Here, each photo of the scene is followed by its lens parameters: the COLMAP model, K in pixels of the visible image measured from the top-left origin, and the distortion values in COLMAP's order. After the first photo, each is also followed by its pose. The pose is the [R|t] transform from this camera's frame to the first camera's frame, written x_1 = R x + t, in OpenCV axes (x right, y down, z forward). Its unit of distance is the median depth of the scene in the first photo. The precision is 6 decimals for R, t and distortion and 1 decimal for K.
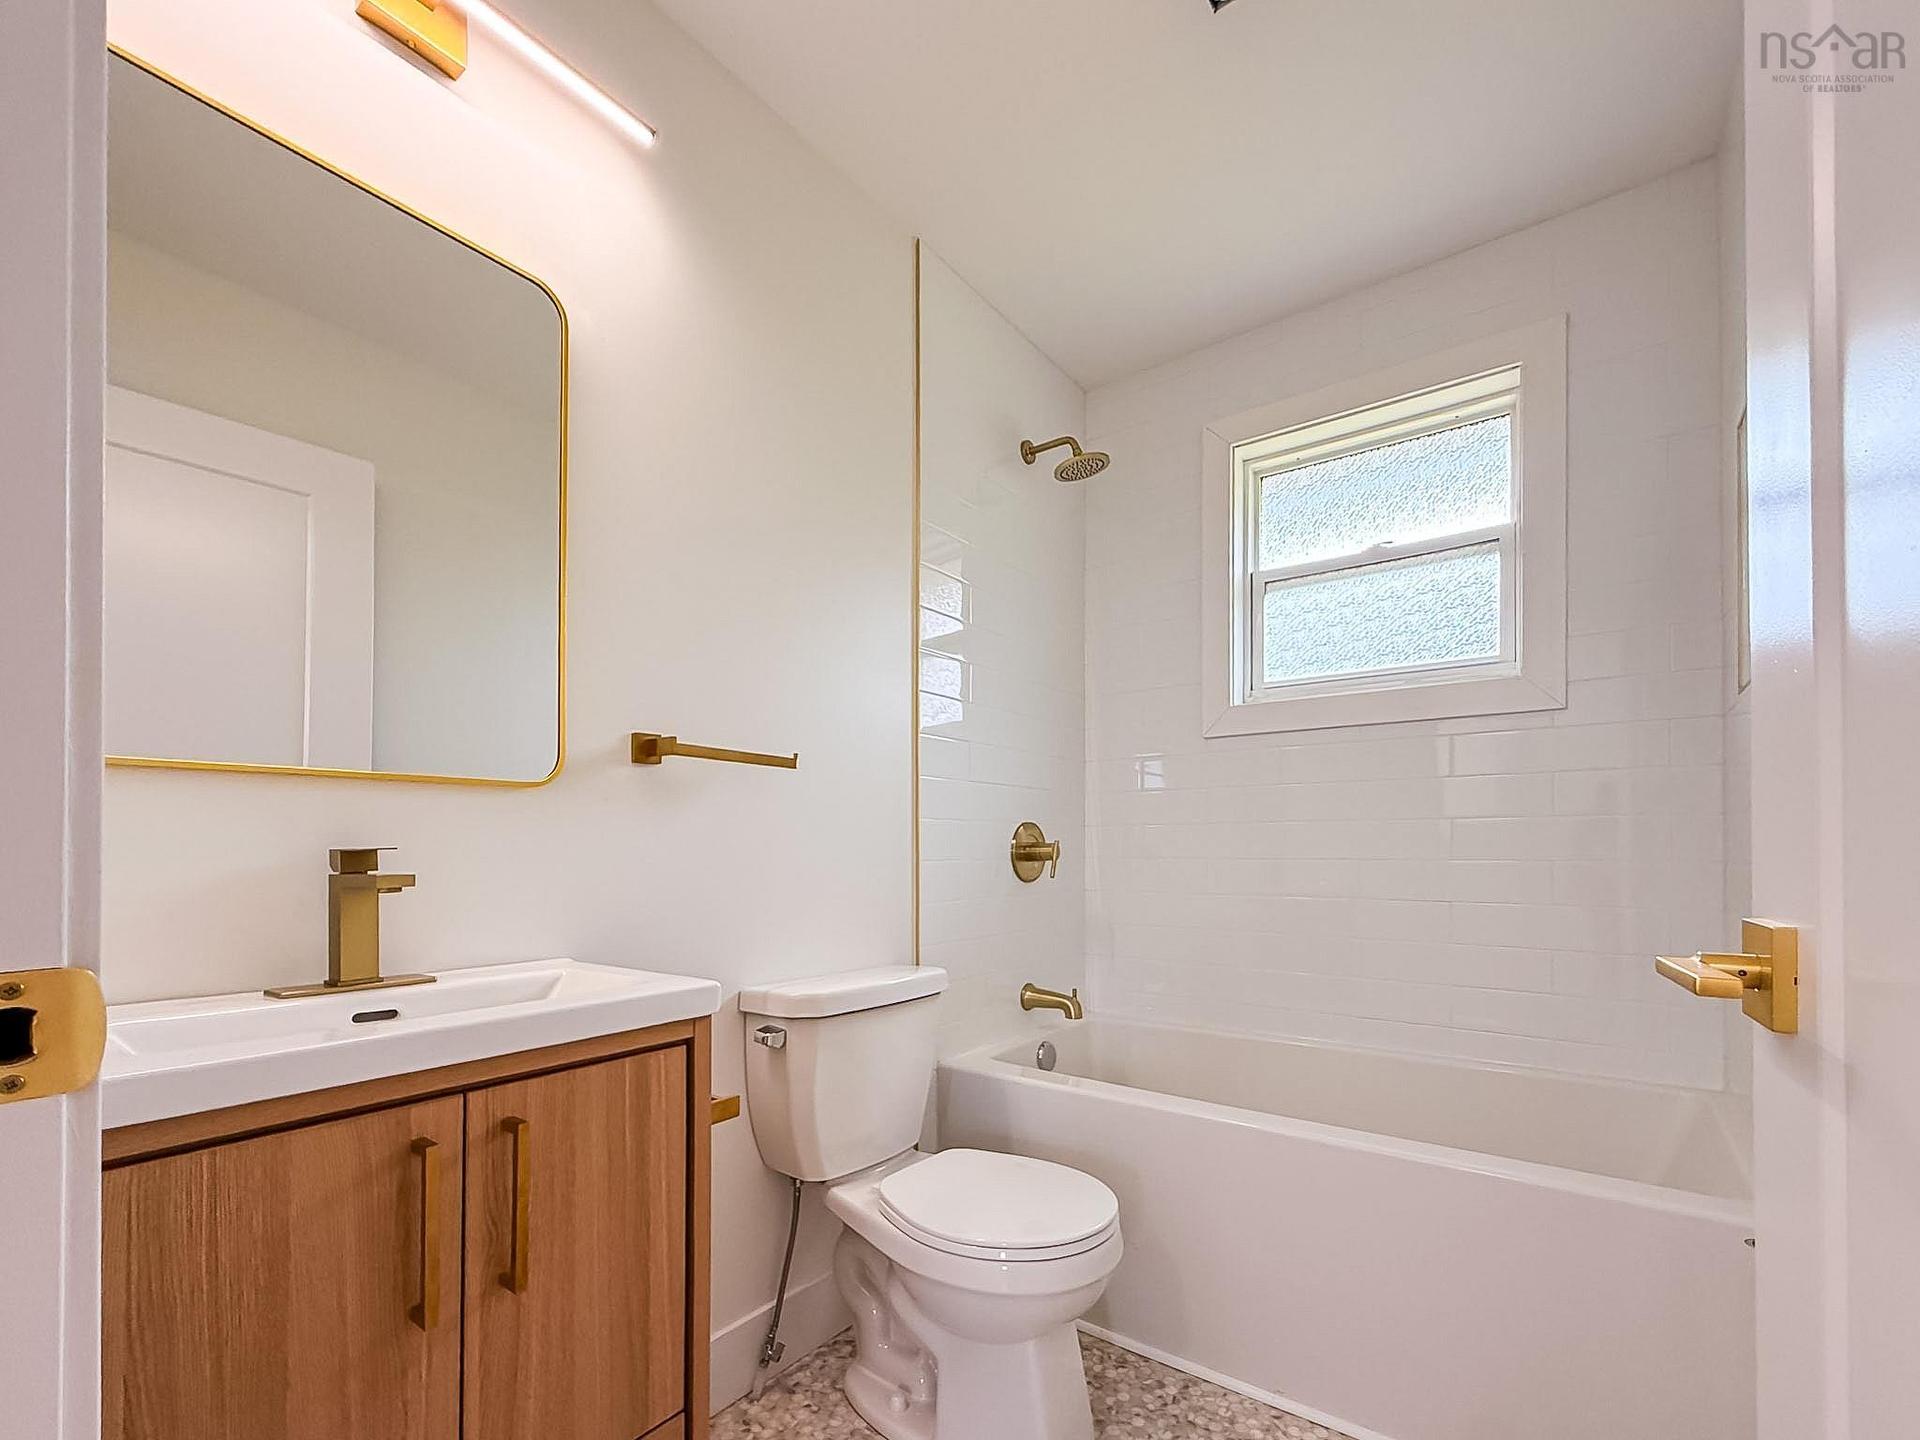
lens RADIAL K [[840.0, 0, 960.9], [0, 840.0, 827.9], [0, 0, 1]] dist [0.000592, 0.000187]
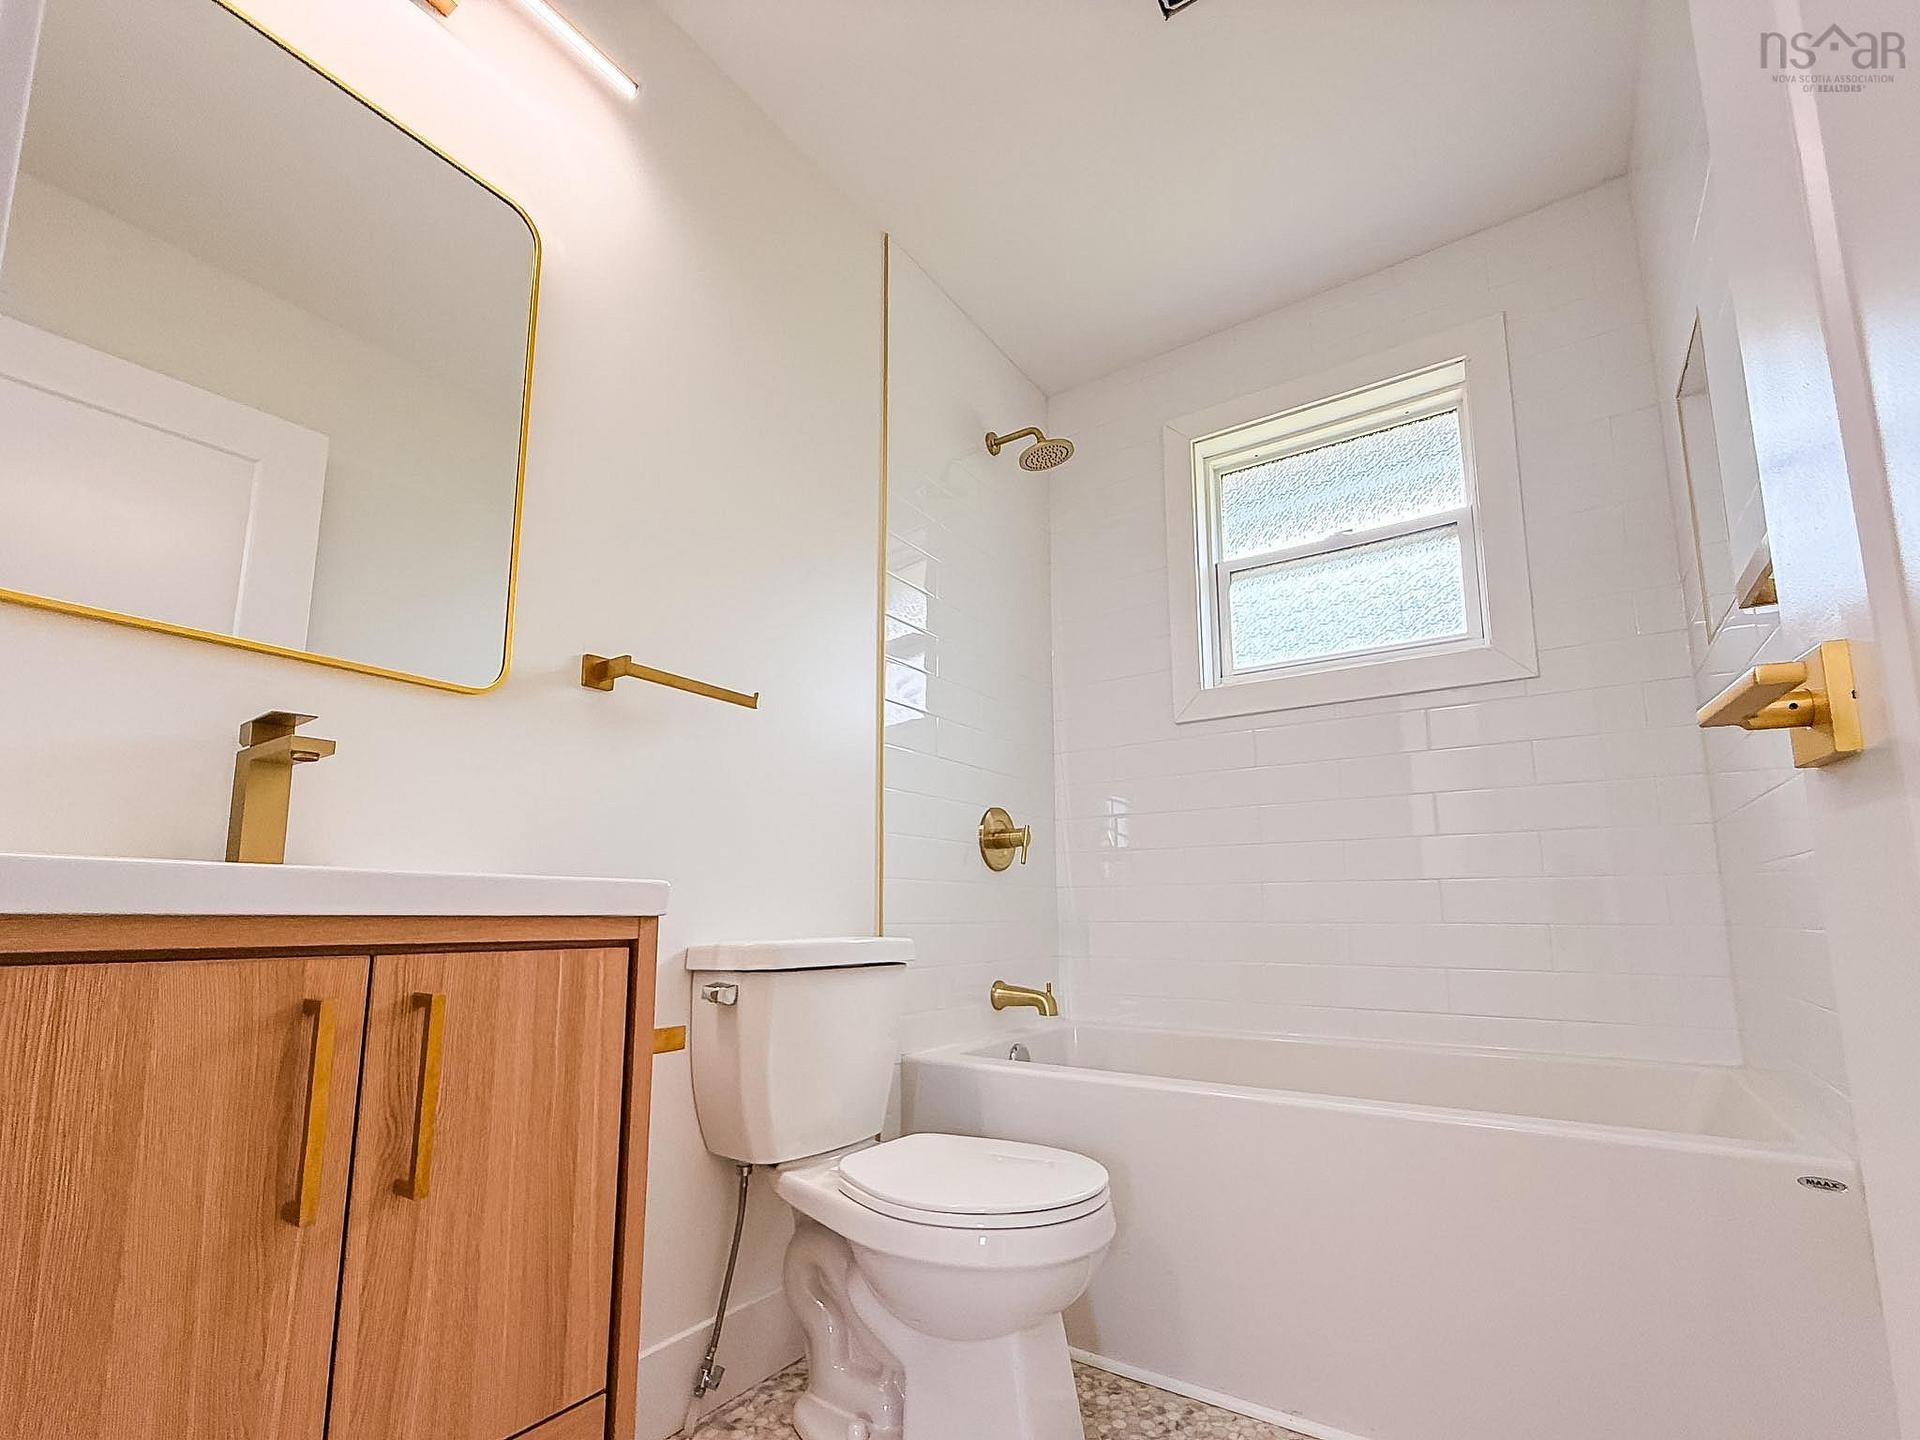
lens RADIAL K [[866.4, 0, 948.9], [0, 866.4, 778.7], [0, 0, 1]] dist [0.001468, -0.000526]
pose [[0.999357, 0.002112, 0.035805, -0.013659], [0.002785, 0.990682, -0.136169, 0.136938], [-0.035759, 0.136181, 0.990038, 0.034172]]
